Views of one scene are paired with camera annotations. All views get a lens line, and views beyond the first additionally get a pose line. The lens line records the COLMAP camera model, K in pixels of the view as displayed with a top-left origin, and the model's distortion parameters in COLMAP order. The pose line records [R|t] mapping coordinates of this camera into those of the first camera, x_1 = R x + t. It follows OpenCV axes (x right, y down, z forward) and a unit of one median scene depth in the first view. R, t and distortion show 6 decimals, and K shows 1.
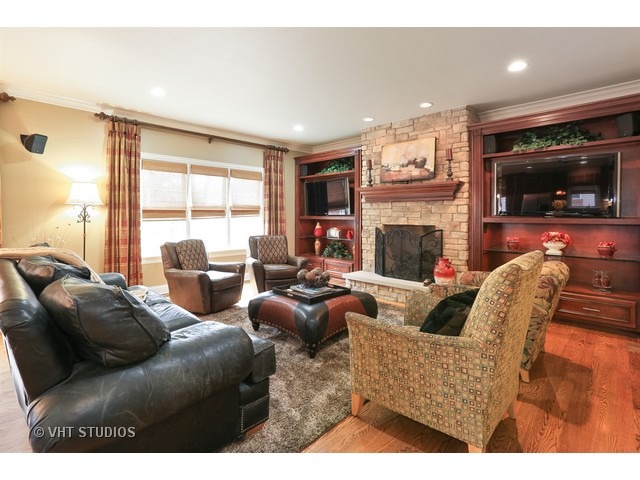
lens RADIAL K [[321.4, 0, 321.7], [0, 321.4, 220.8], [0, 0, 1]] dist [-0.047126, 0.001414]
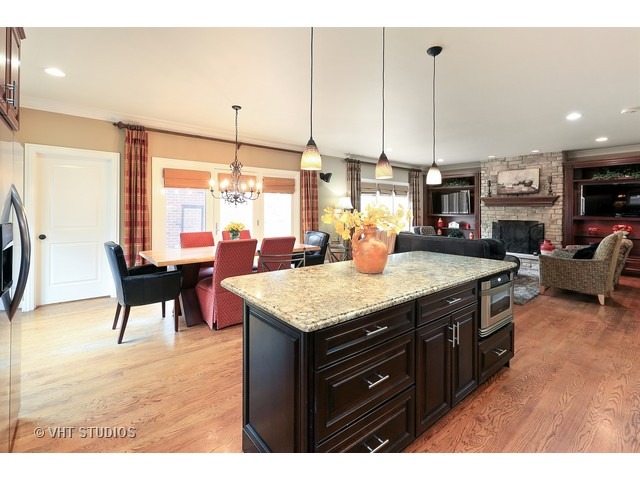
lens RADIAL K [[298.8, 0, 327.7], [0, 298.8, 214.1], [0, 0, 1]] dist [0.002074, -0.001298]
pose [[0.994099, 0.002701, -0.108445, -0.586453], [-0.002773, 0.999996, -0.000515, -0.017738], [0.108443, 0.000813, 0.994102, -0.697054]]
